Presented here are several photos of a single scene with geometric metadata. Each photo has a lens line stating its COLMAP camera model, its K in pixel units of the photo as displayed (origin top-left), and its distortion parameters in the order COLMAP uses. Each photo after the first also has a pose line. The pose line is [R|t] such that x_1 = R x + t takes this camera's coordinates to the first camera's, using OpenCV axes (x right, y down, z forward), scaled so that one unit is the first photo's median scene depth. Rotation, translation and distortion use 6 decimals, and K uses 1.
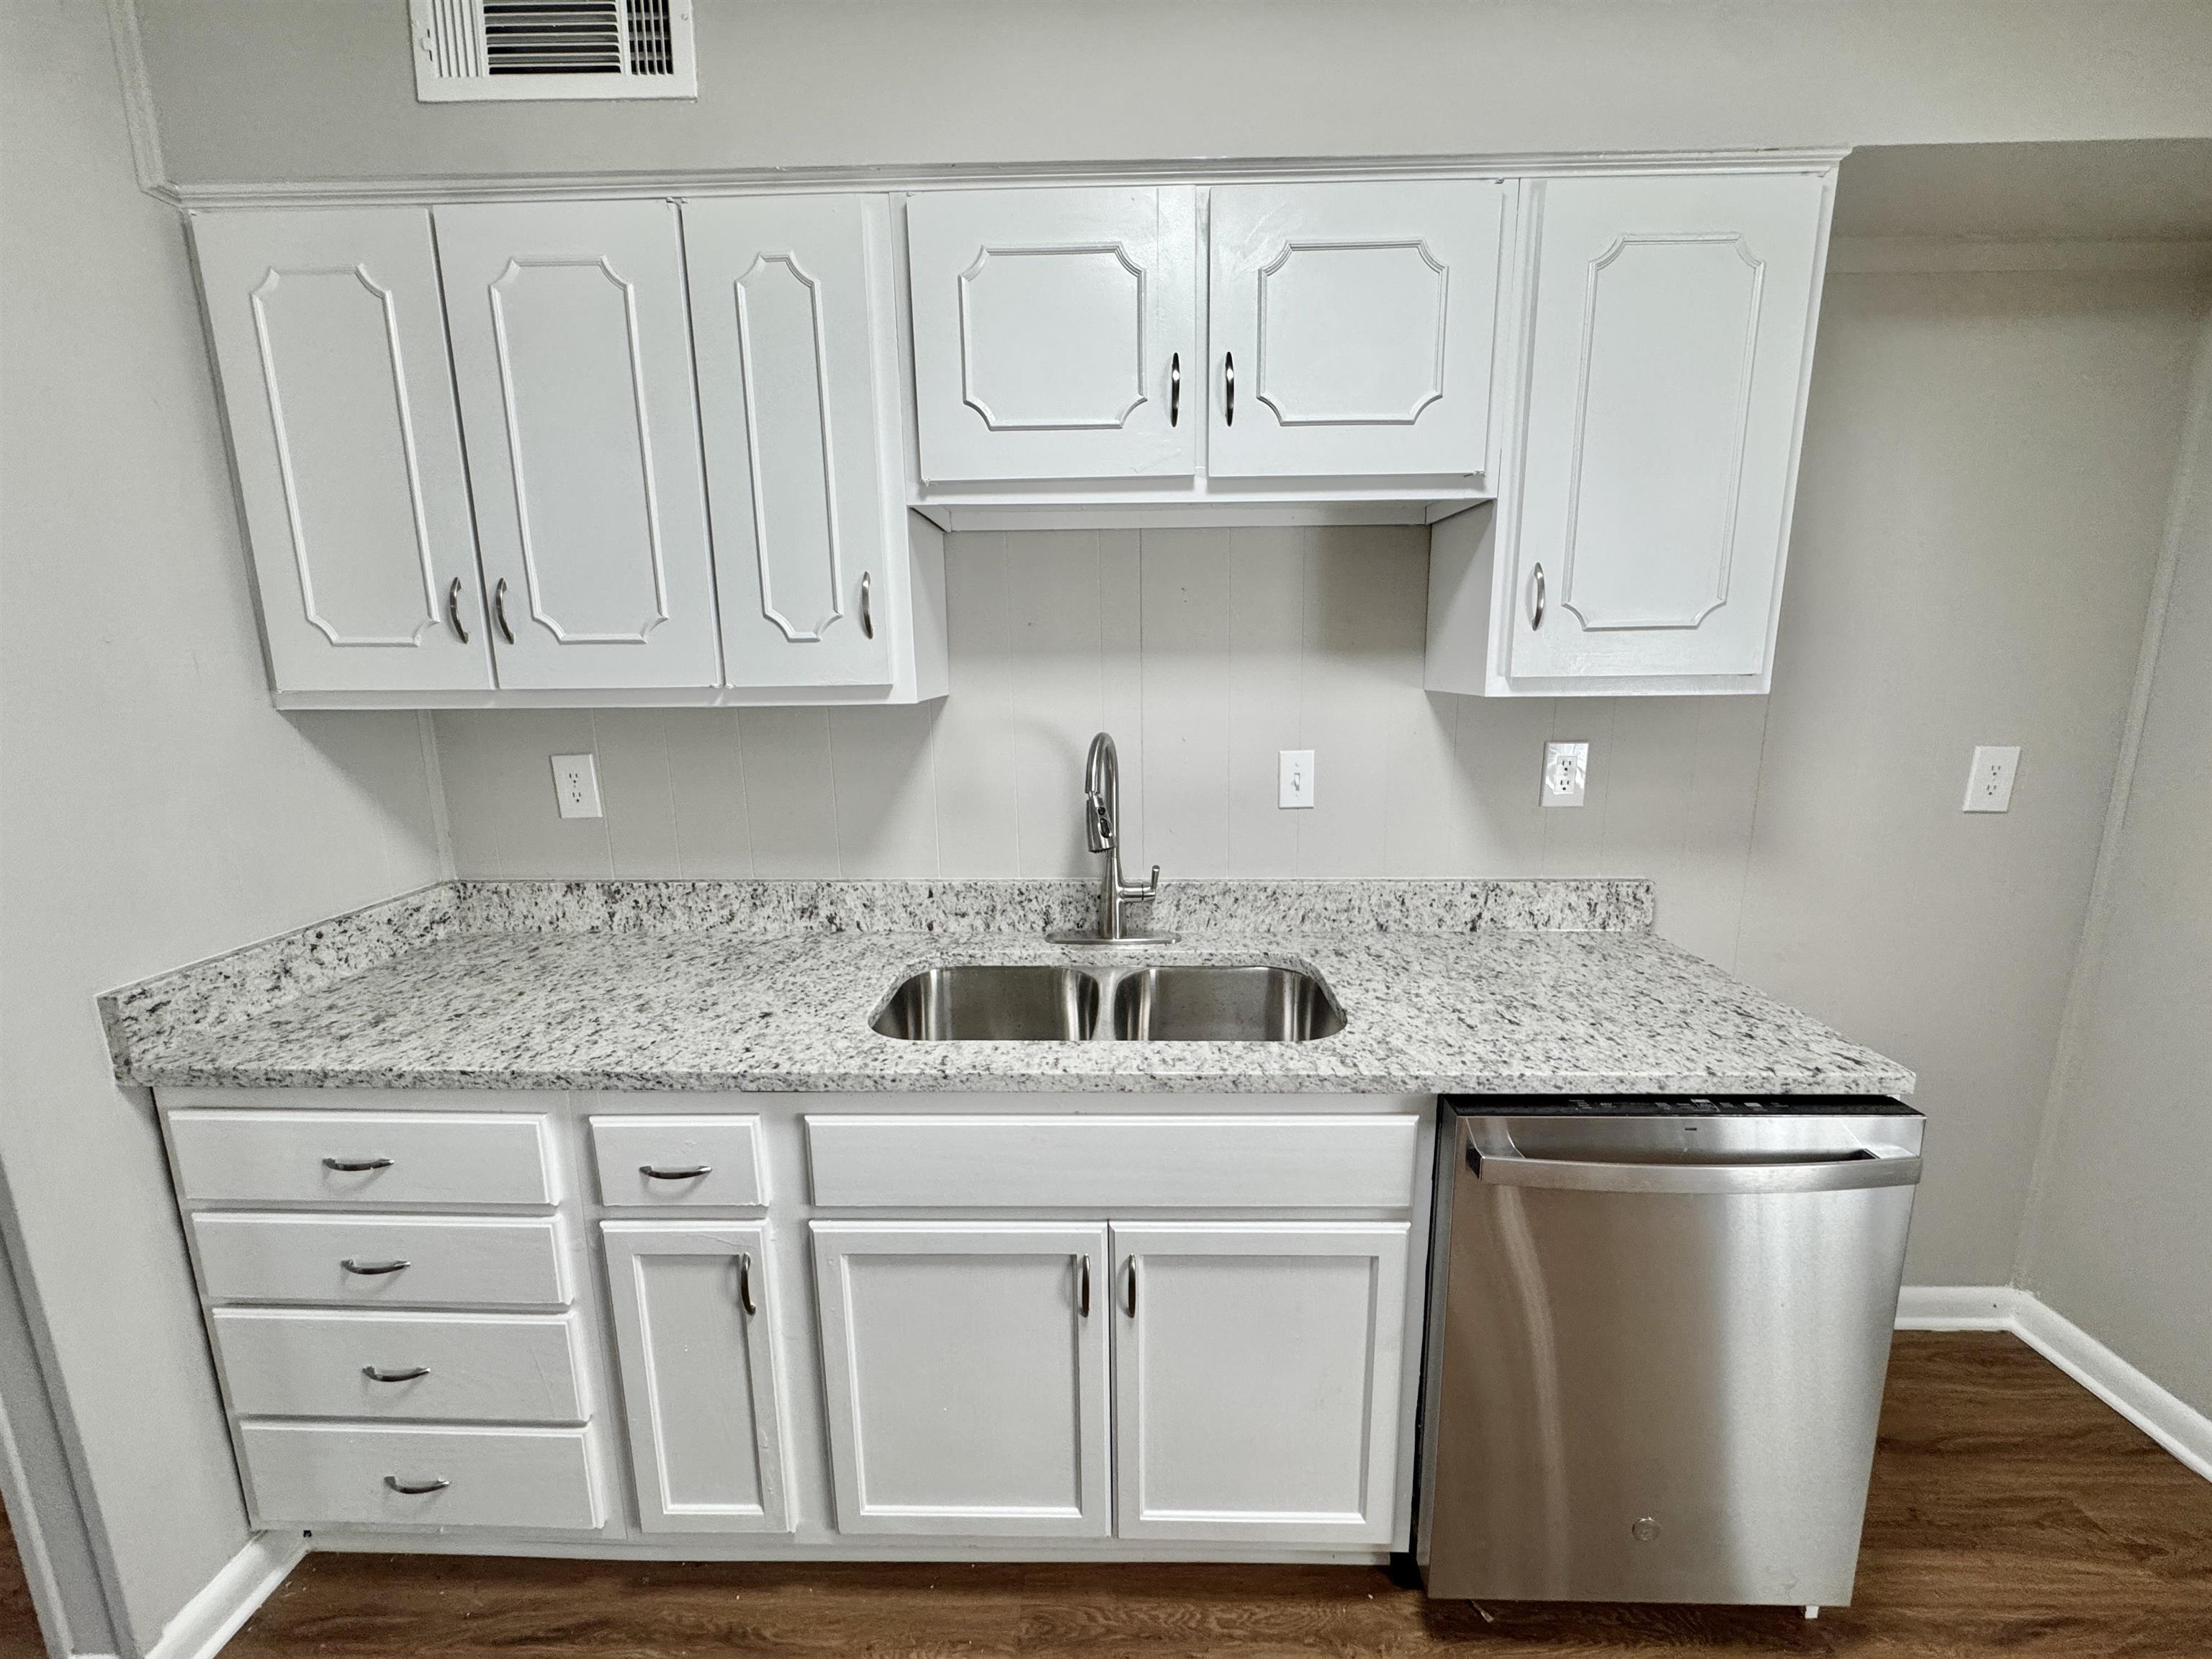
lens RADIAL K [[885.0, 0, 1103.4], [0, 885.0, 826.1], [0, 0, 1]] dist [-0.001458, 0.000222]
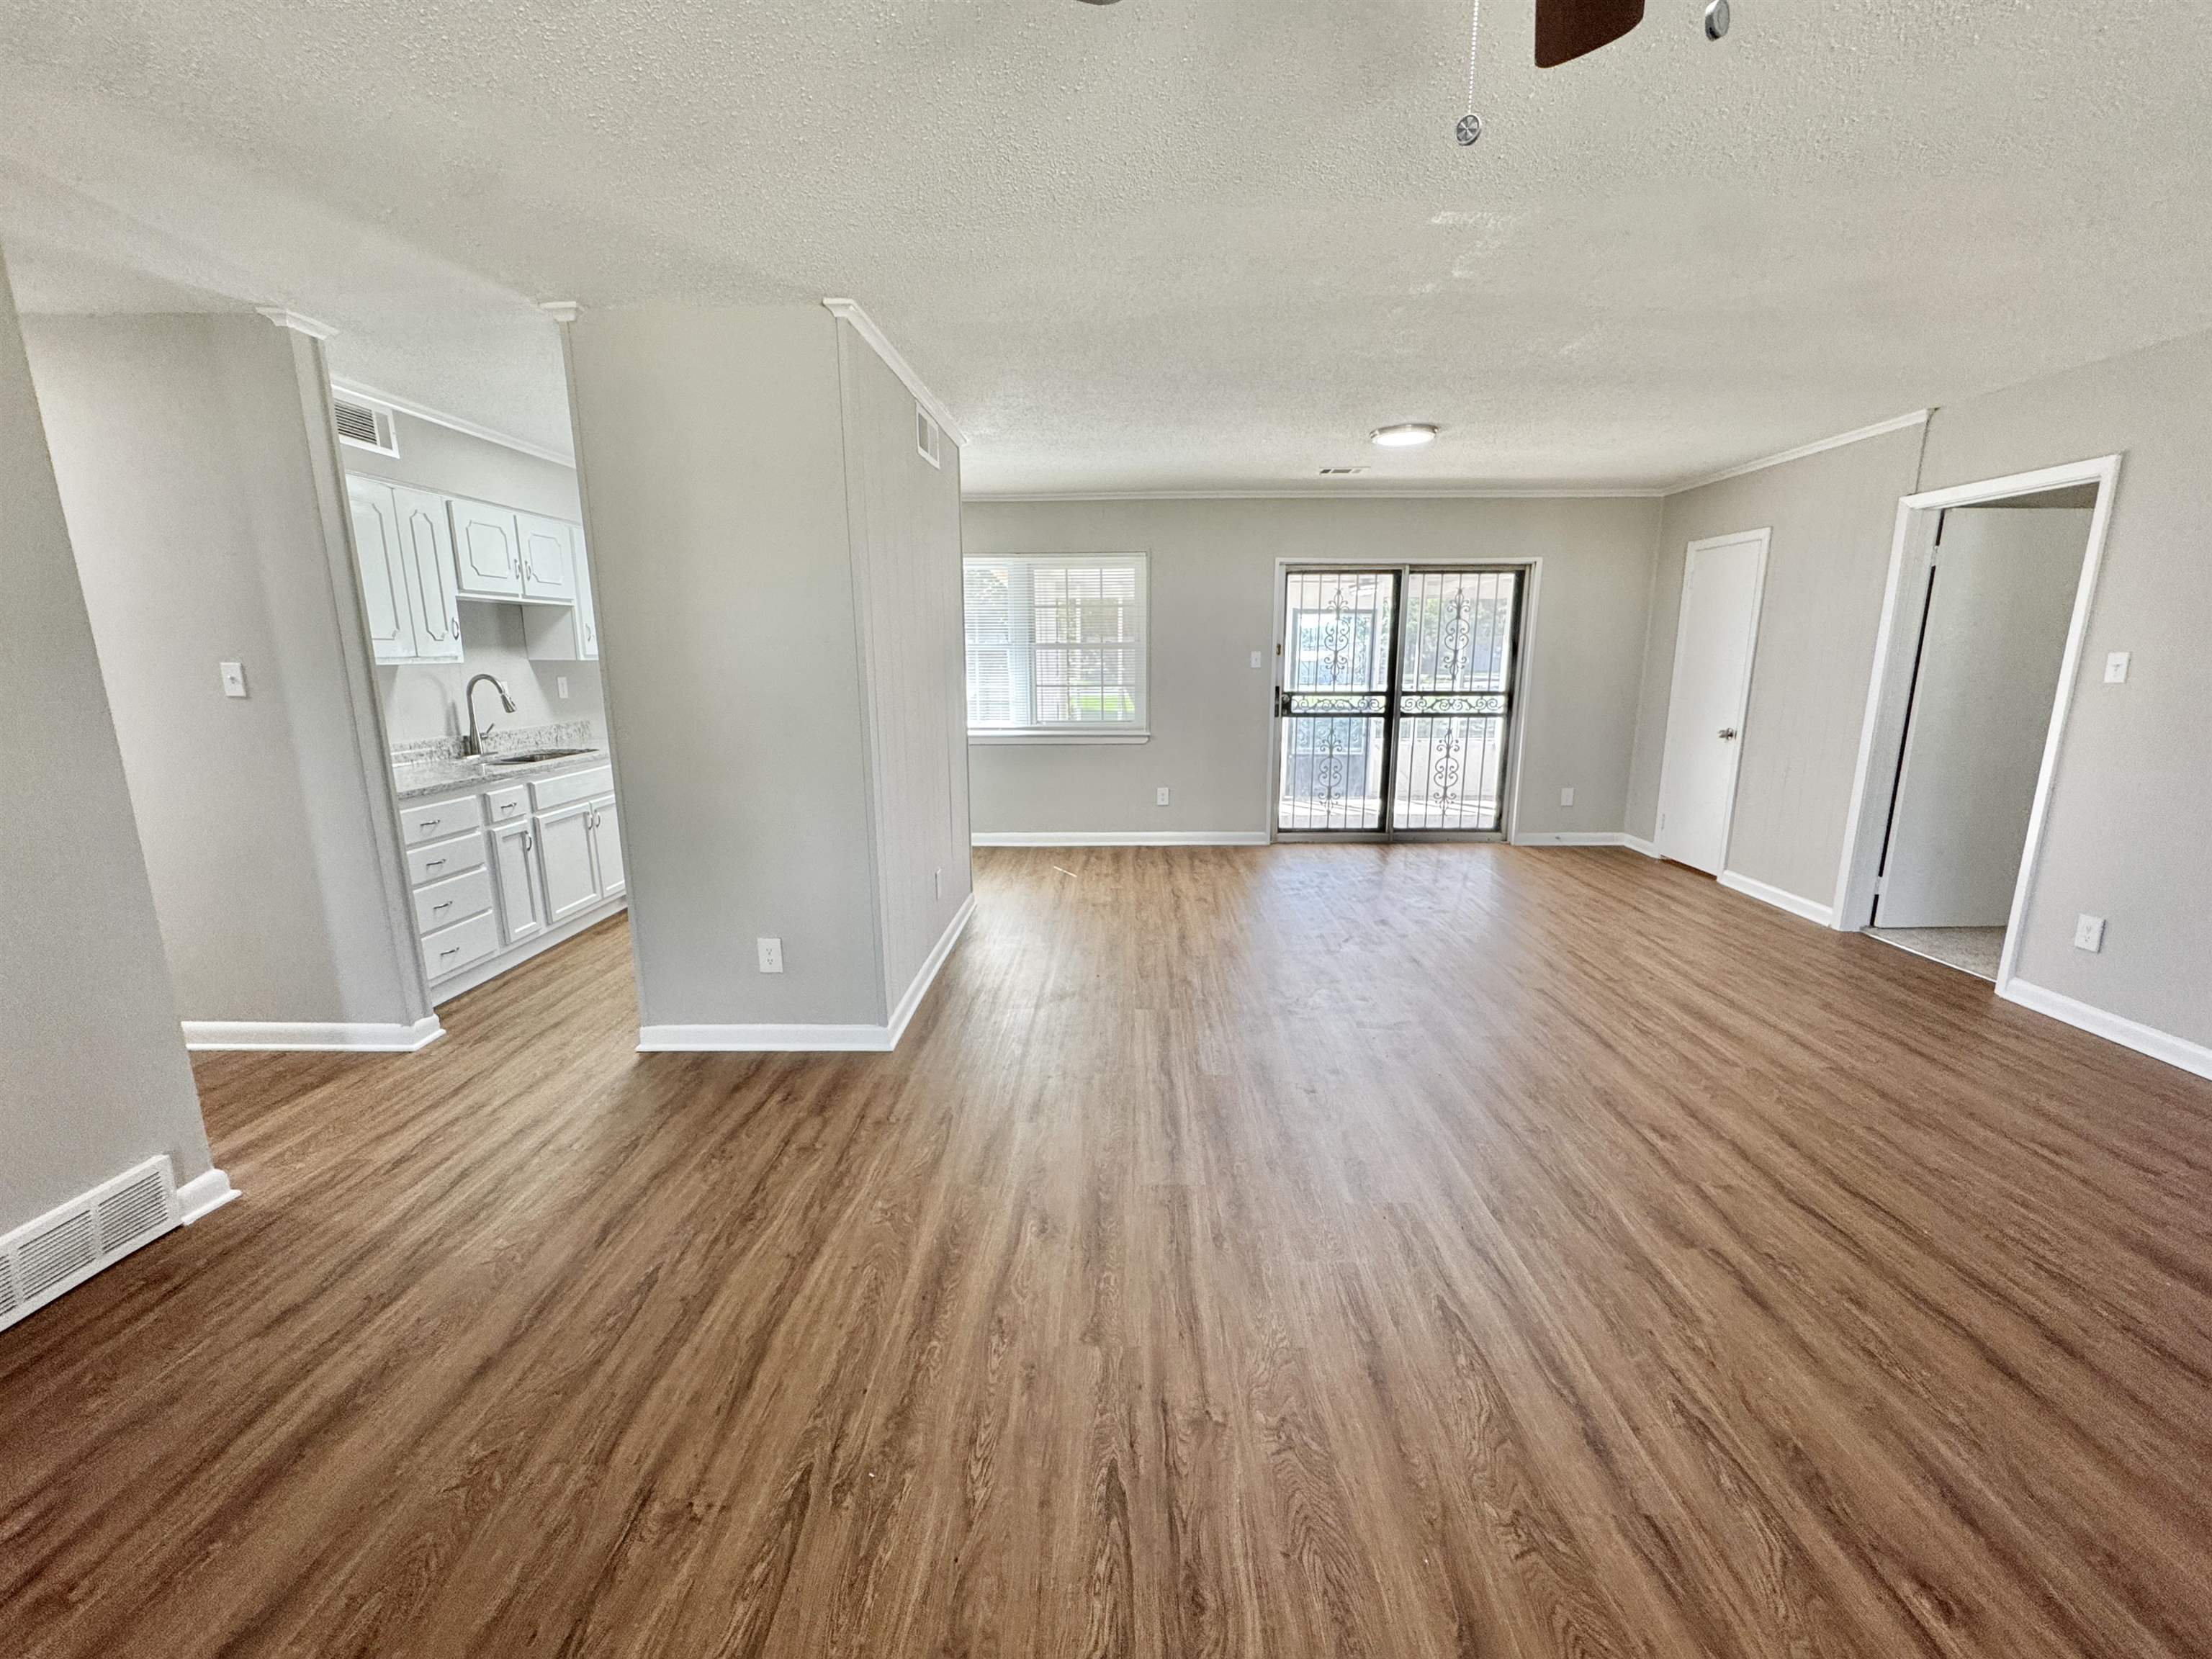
lens RADIAL K [[885.0, 0, 1103.4], [0, 885.0, 826.1], [0, 0, 1]] dist [-0.001458, 0.000222]
pose [[-0.000793, -0.184532, 0.982826, -2.701986], [0.182635, 0.966269, 0.181571, 0.200664], [-0.983180, 0.179642, 0.032936, -0.905362]]
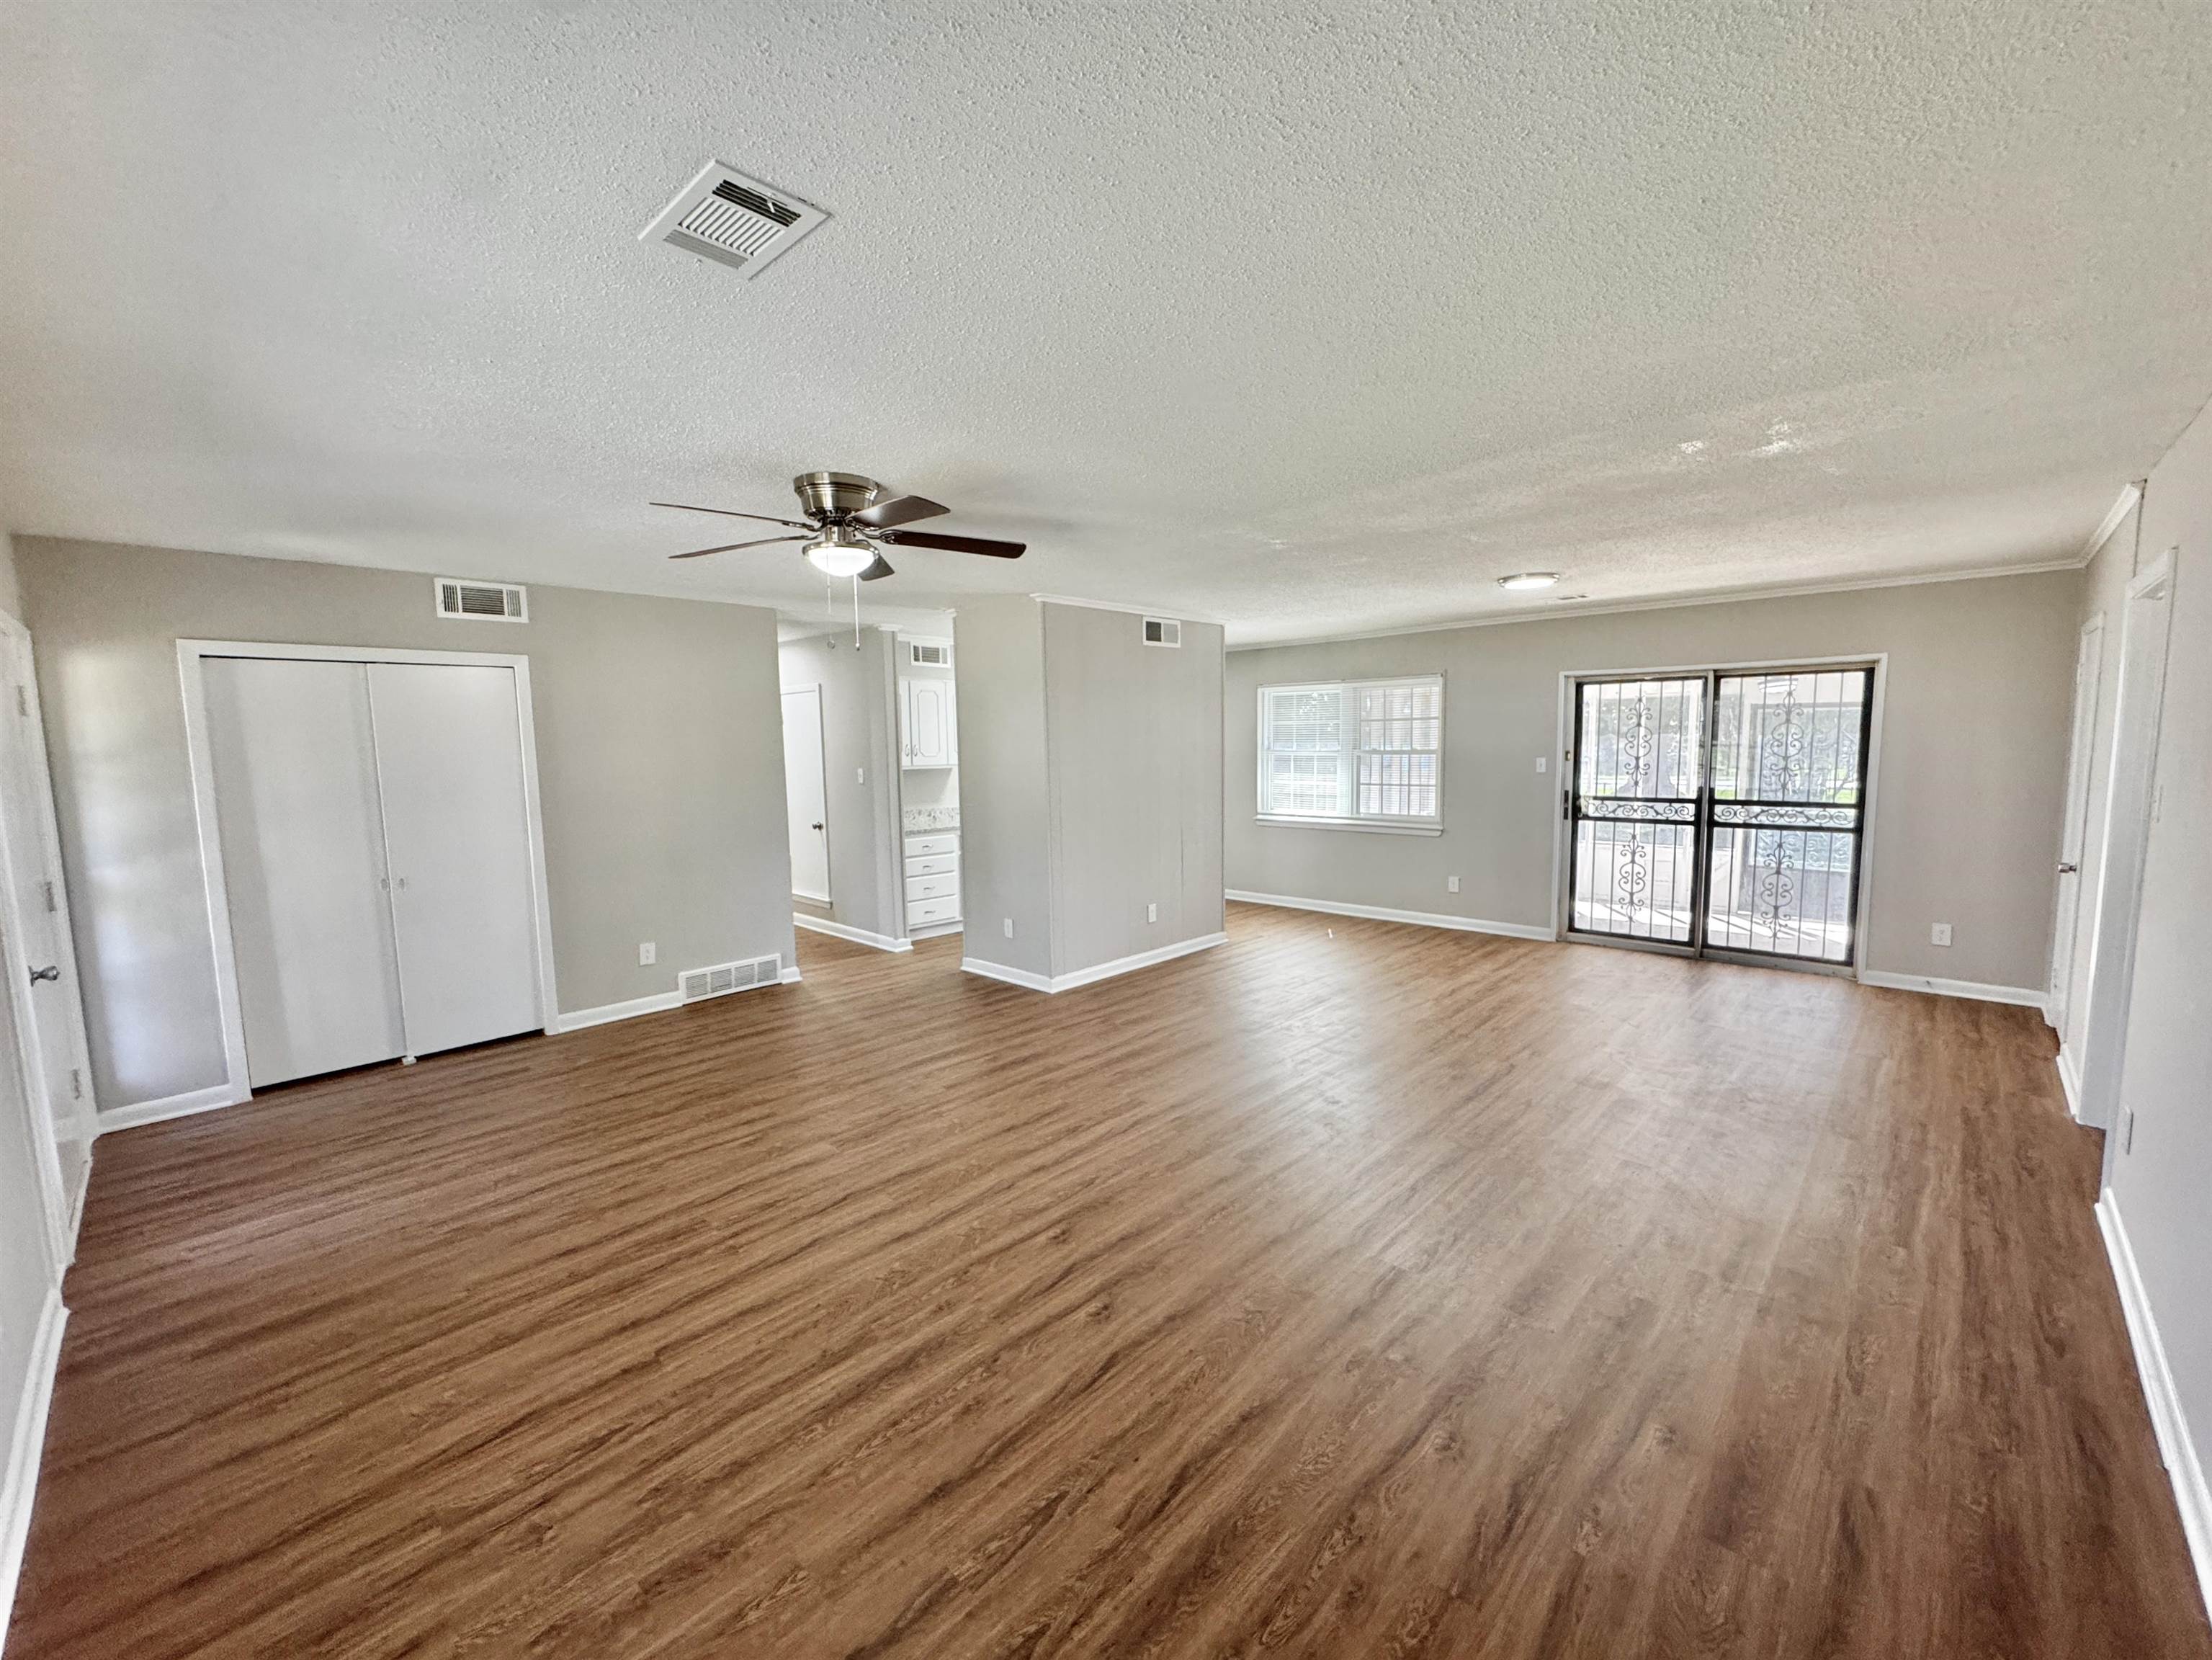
lens RADIAL K [[885.1, 0, 1103.4], [0, 885.1, 826.6], [0, 0, 1]] dist [-0.001458, 0.000222]
pose [[0.674145, -0.073760, 0.734907, -3.194610], [0.140722, 0.989602, -0.029764, 0.438025], [-0.725070, 0.123483, 0.677515, -2.807929]]
